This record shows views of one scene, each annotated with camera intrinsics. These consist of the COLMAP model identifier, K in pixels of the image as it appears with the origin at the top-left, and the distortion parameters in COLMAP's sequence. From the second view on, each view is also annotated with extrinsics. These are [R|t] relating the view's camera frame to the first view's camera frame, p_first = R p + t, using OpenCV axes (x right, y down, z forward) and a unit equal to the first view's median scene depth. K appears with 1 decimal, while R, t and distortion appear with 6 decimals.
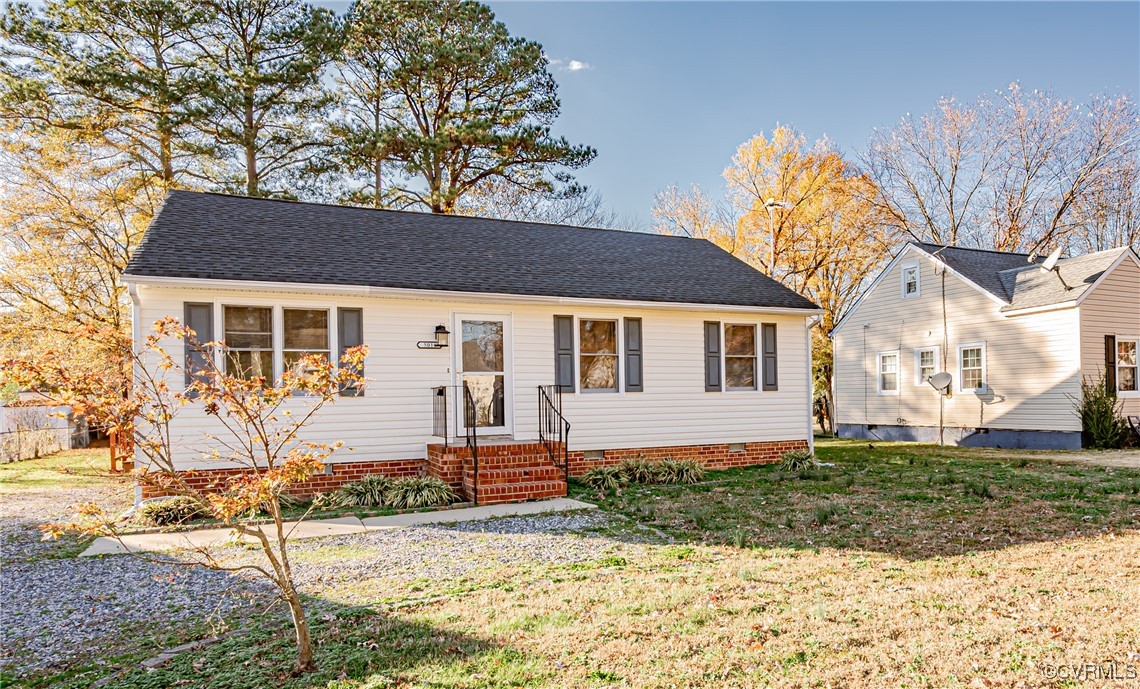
lens RADIAL K [[678.4, 0, 570.0], [0, 678.4, 344.5], [0, 0, 1]] dist [-0.002439, -0.000791]
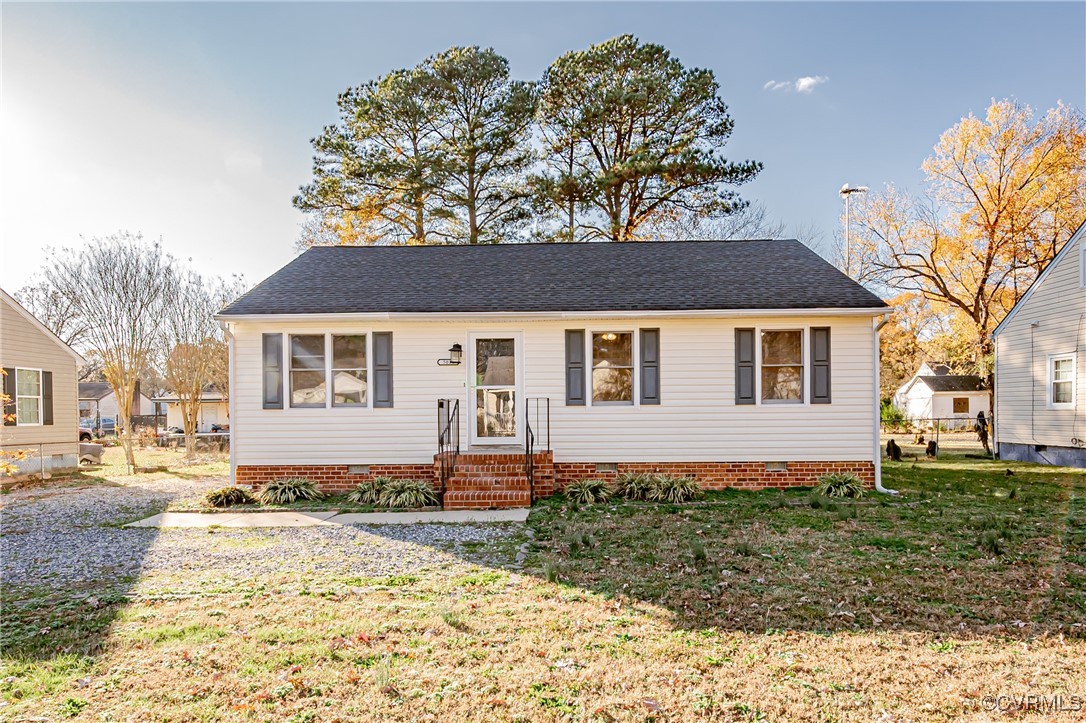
lens RADIAL K [[598.8, 0, 543.0], [0, 598.8, 361.5], [0, 0, 1]] dist [0.003152, -0.000522]
pose [[0.910336, -0.025999, -0.413053, 0.295528], [0.026901, 0.999632, -0.003634, 0.006820], [0.412996, -0.007804, 0.910700, 0.145663]]
